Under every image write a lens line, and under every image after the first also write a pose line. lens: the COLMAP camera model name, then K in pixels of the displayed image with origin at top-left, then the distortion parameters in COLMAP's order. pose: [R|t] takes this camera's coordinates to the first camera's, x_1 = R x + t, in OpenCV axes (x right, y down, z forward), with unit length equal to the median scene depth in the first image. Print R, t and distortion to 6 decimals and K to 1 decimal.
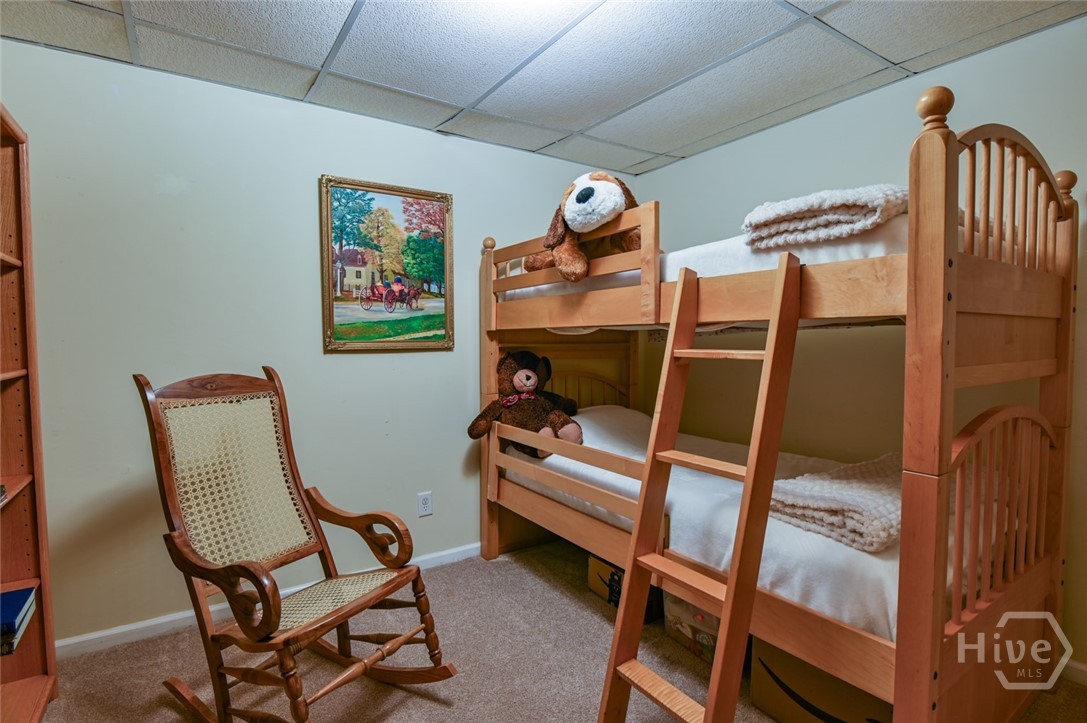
lens RADIAL K [[534.8, 0, 543.5], [0, 534.8, 361.5], [0, 0, 1]] dist [-0.017770, -0.000179]
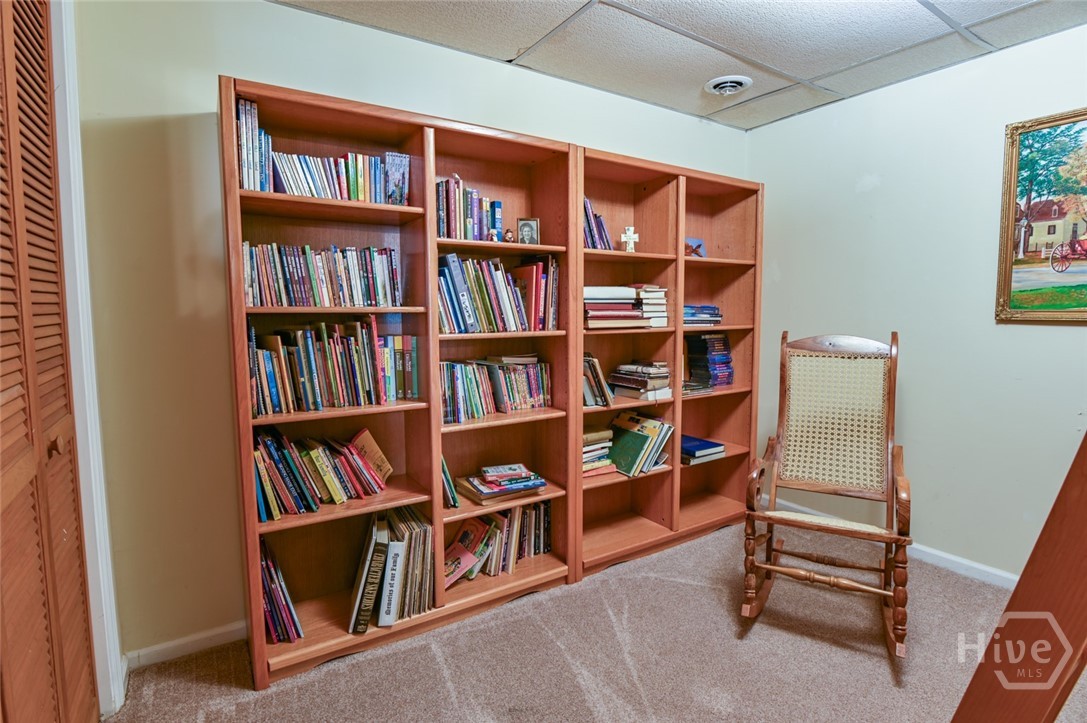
lens RADIAL K [[534.8, 0, 543.5], [0, 534.8, 361.5], [0, 0, 1]] dist [-0.017770, -0.000179]
pose [[-0.016922, 0.101862, -0.994655, 0.507146], [-0.039700, 0.993944, 0.102464, -0.011811], [0.999068, 0.041222, -0.012776, 0.232568]]
